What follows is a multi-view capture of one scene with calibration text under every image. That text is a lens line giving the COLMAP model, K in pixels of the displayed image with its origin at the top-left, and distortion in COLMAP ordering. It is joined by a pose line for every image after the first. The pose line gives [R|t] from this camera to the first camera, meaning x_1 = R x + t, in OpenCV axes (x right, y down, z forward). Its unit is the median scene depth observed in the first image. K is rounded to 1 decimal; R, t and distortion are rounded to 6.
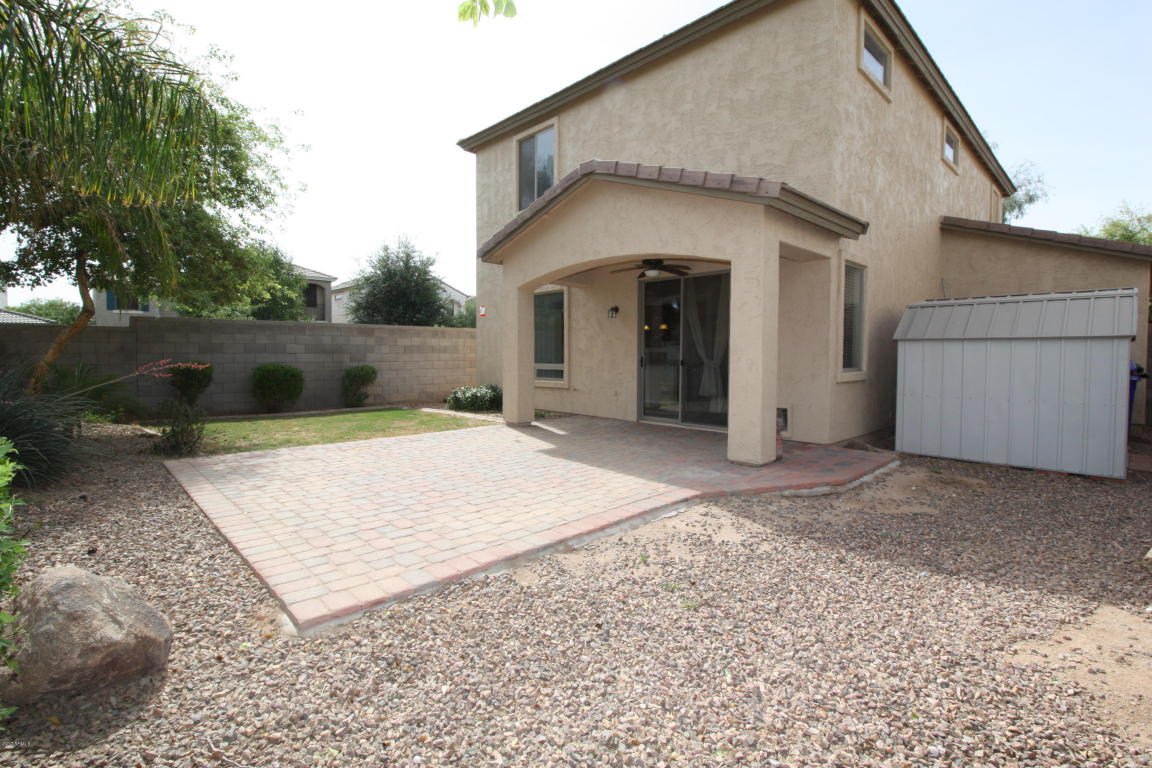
lens RADIAL K [[535.1, 0, 578.0], [0, 535.1, 372.8], [0, 0, 1]] dist [0.000016, -0.012202]
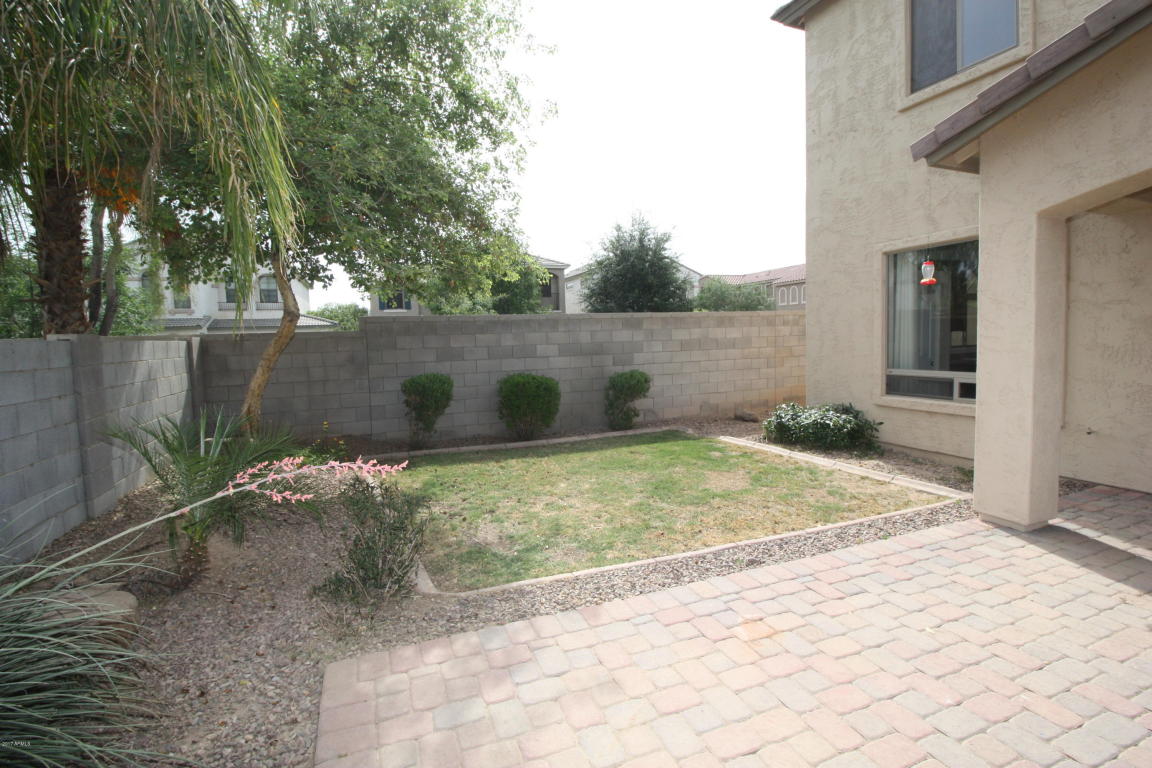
lens RADIAL K [[535.1, 0, 578.0], [0, 535.1, 372.8], [0, 0, 1]] dist [0.000016, -0.012202]
pose [[0.924385, -0.005995, -0.381414, -0.180323], [0.018526, 0.999402, 0.029189, -0.031266], [0.381011, -0.034048, 0.923943, 0.288634]]
